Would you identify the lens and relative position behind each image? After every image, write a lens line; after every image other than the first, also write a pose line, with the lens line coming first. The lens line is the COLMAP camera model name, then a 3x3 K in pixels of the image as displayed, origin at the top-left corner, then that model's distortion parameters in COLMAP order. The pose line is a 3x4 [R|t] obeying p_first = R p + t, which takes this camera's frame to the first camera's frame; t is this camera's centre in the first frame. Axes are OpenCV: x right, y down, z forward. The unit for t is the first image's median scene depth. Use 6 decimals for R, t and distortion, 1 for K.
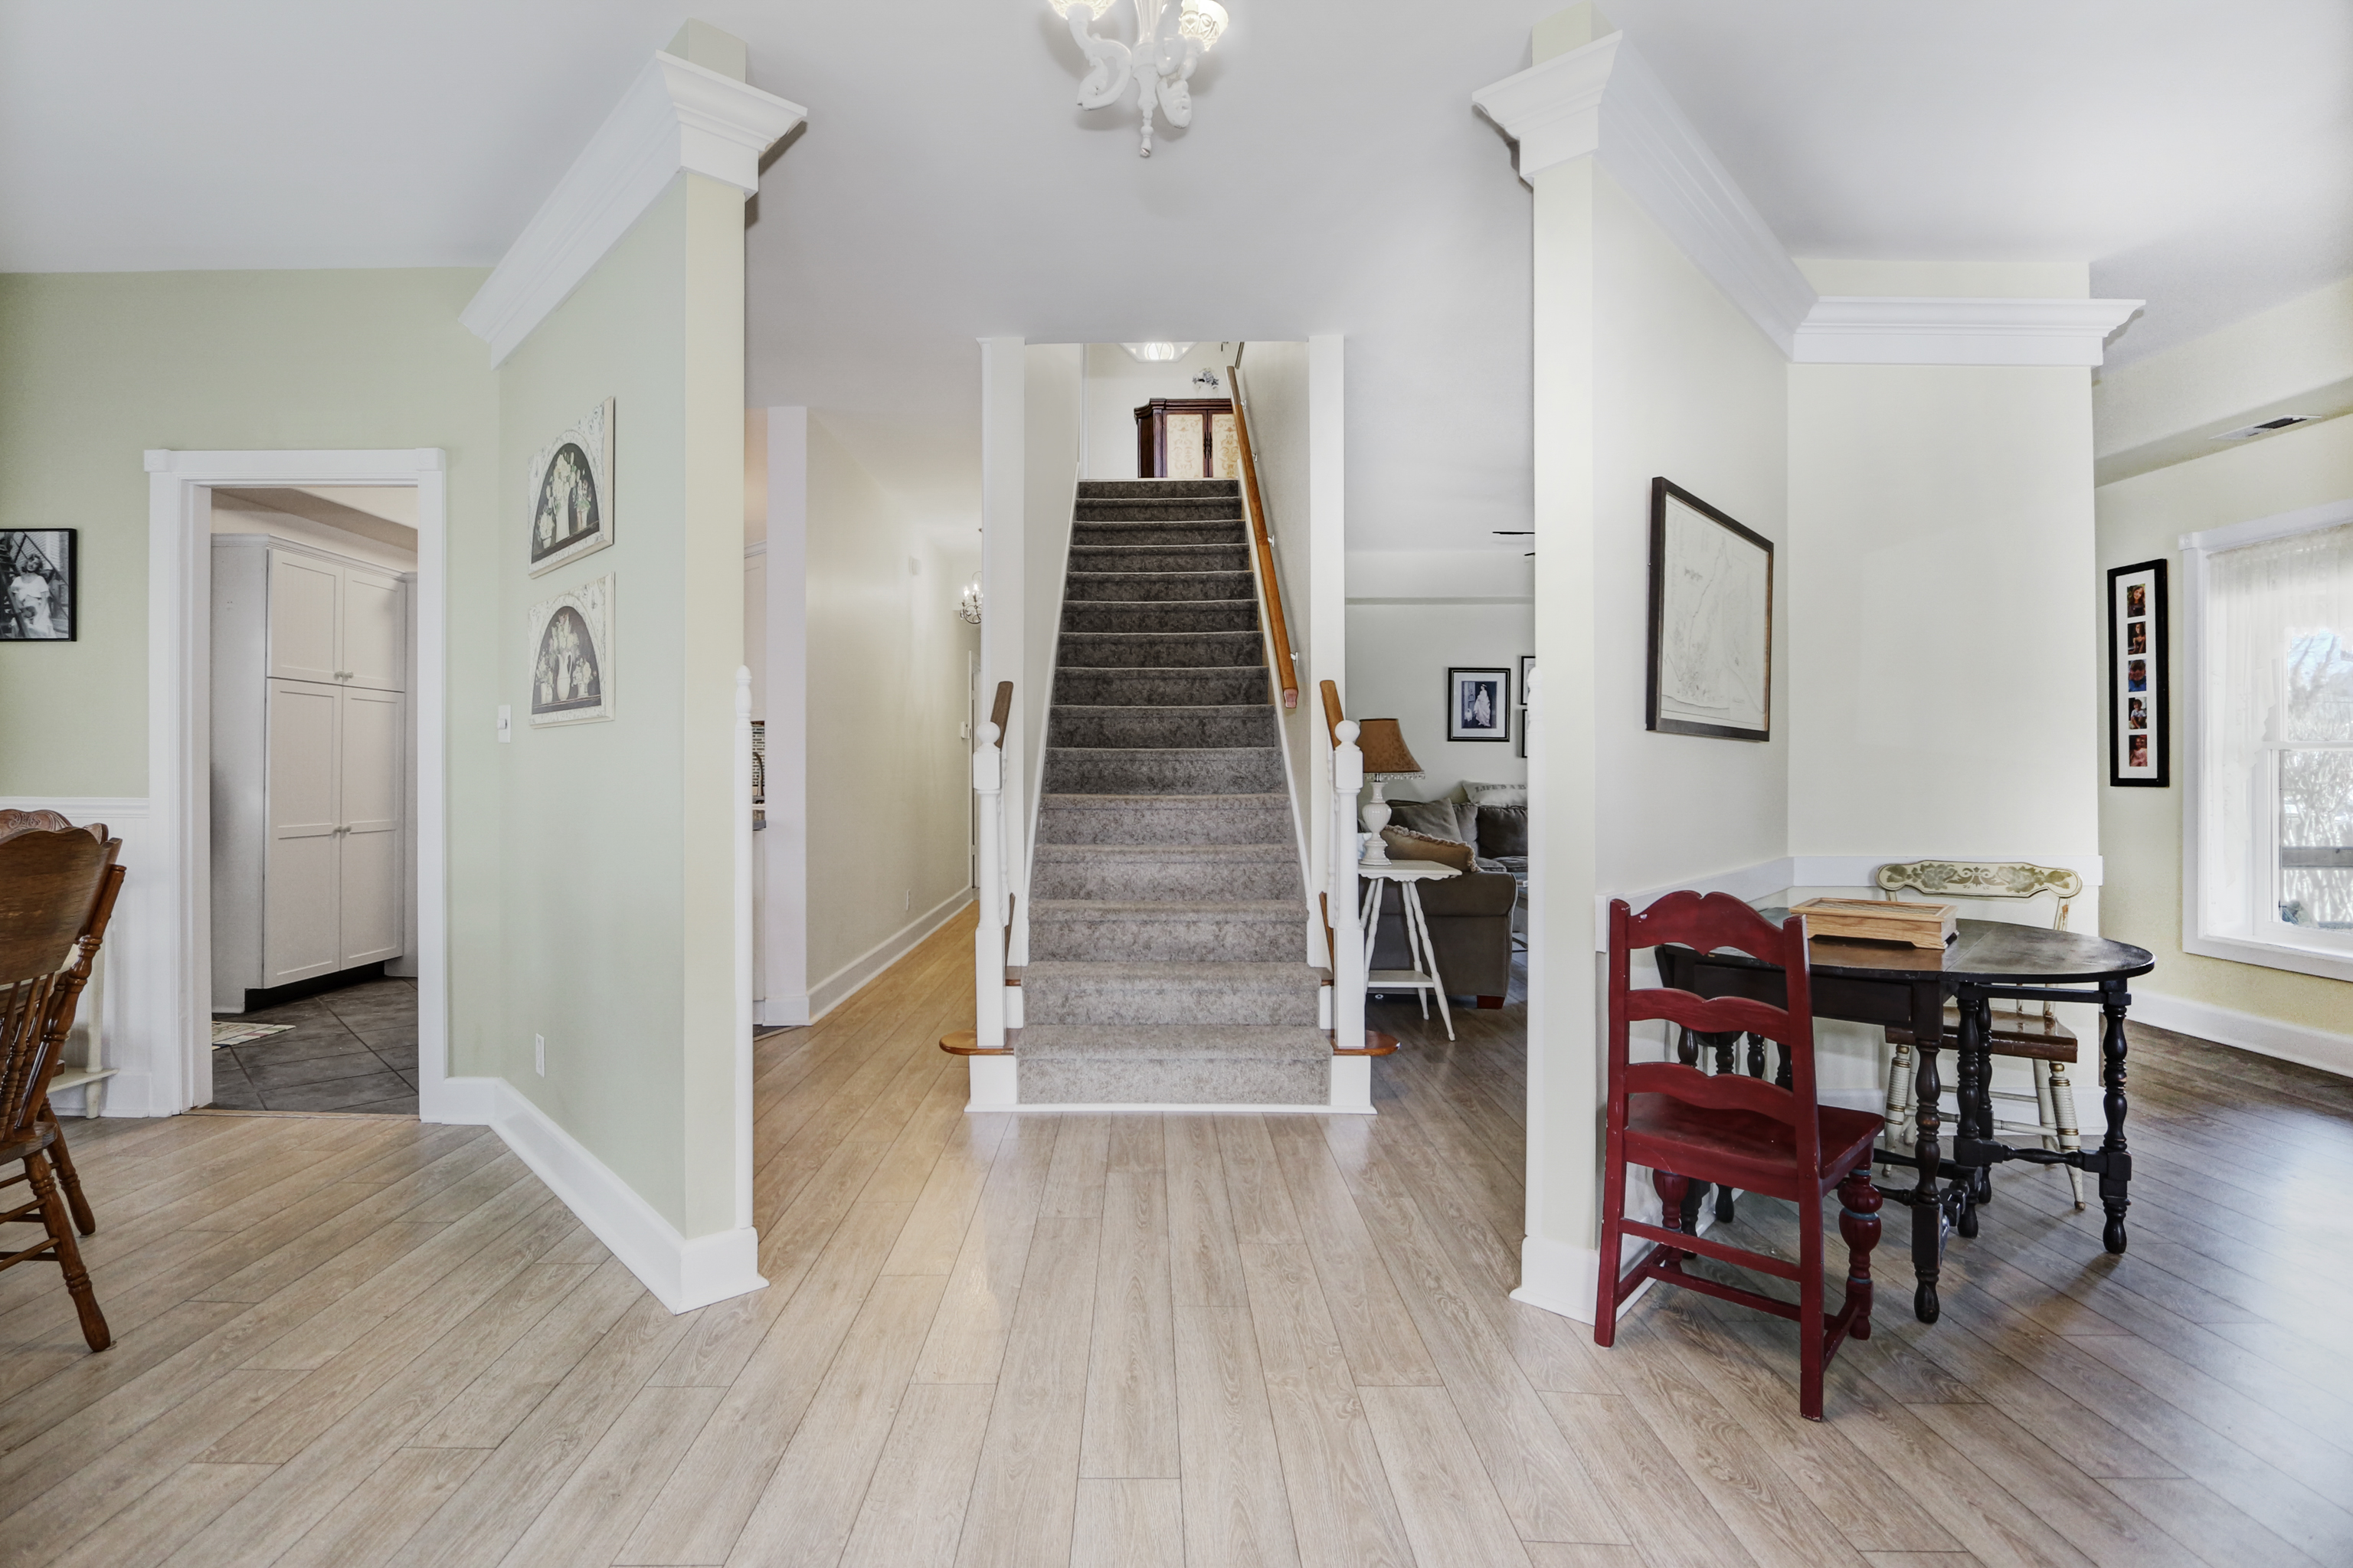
lens RADIAL K [[1106.8, 0, 1179.9], [0, 1106.8, 771.6], [0, 0, 1]] dist [-0.006378, -0.000210]
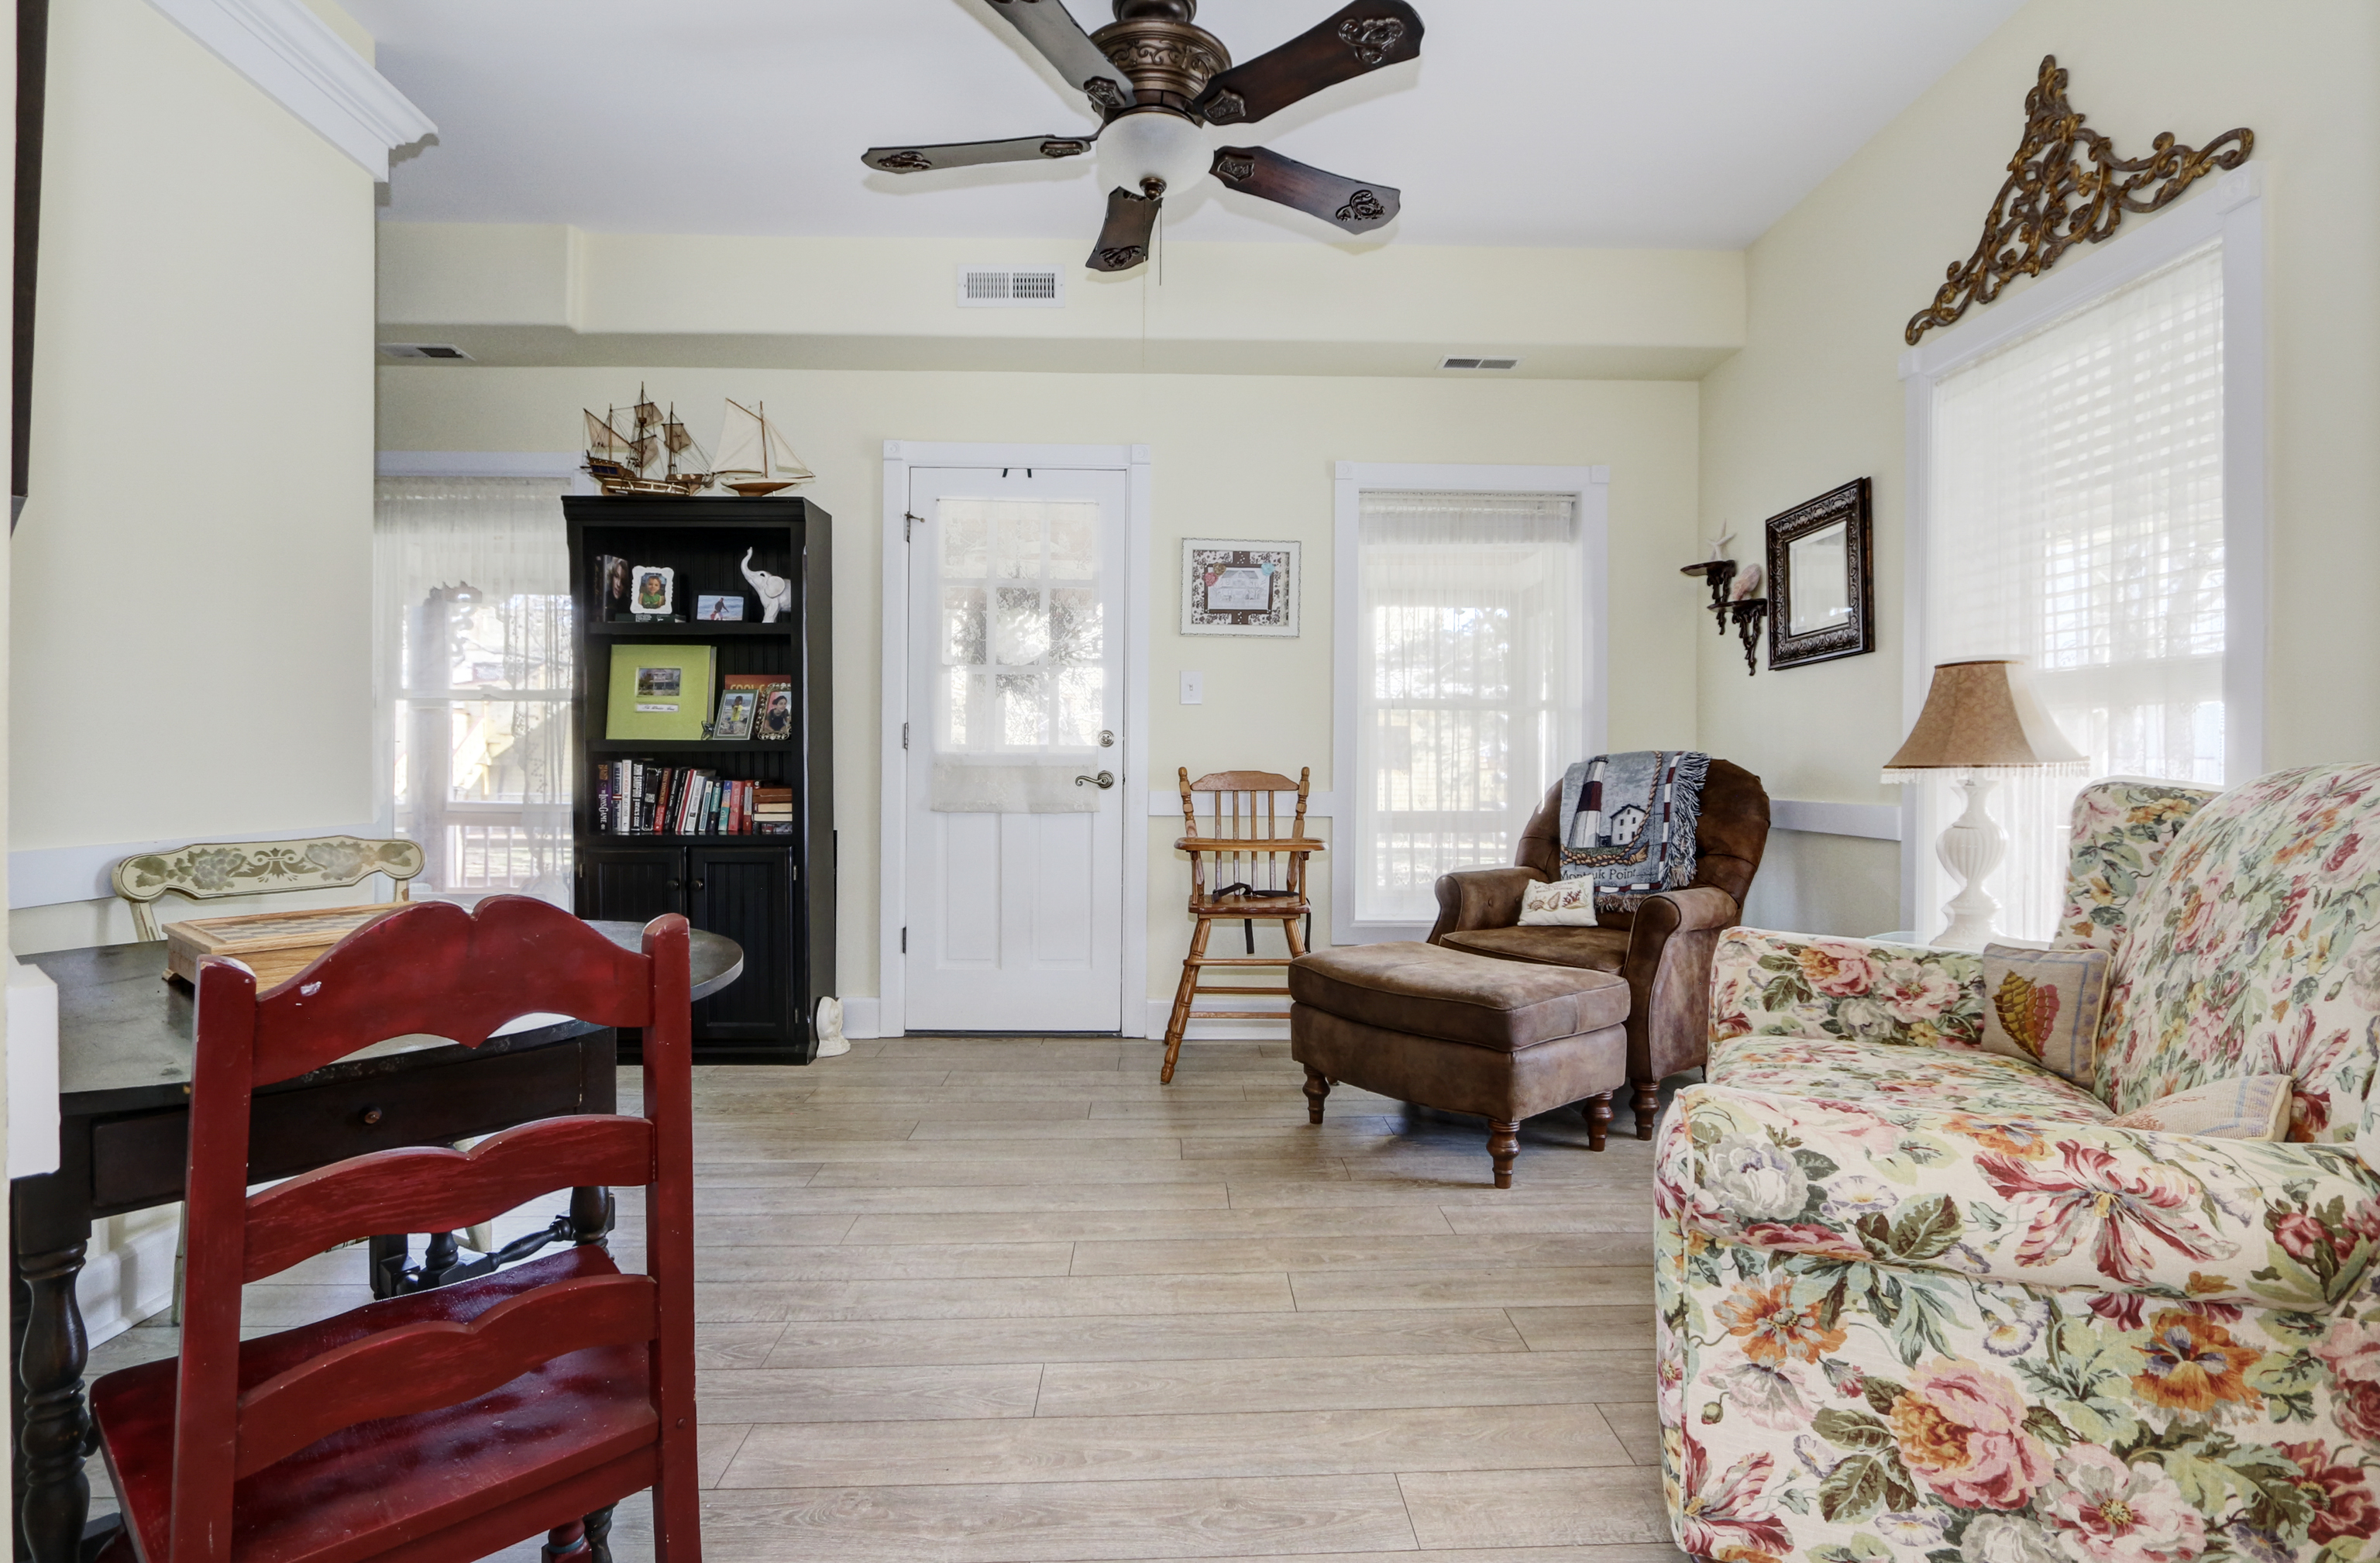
lens RADIAL K [[1150.7, 0, 1189.0], [0, 1150.7, 771.7], [0, 0, 1]] dist [0.000900, 0.000075]
pose [[-0.018638, -0.002296, 0.999824, 0.027968], [0.000926, 0.999997, 0.002313, 0.040803], [-0.999826, 0.000969, -0.018636, 0.481147]]
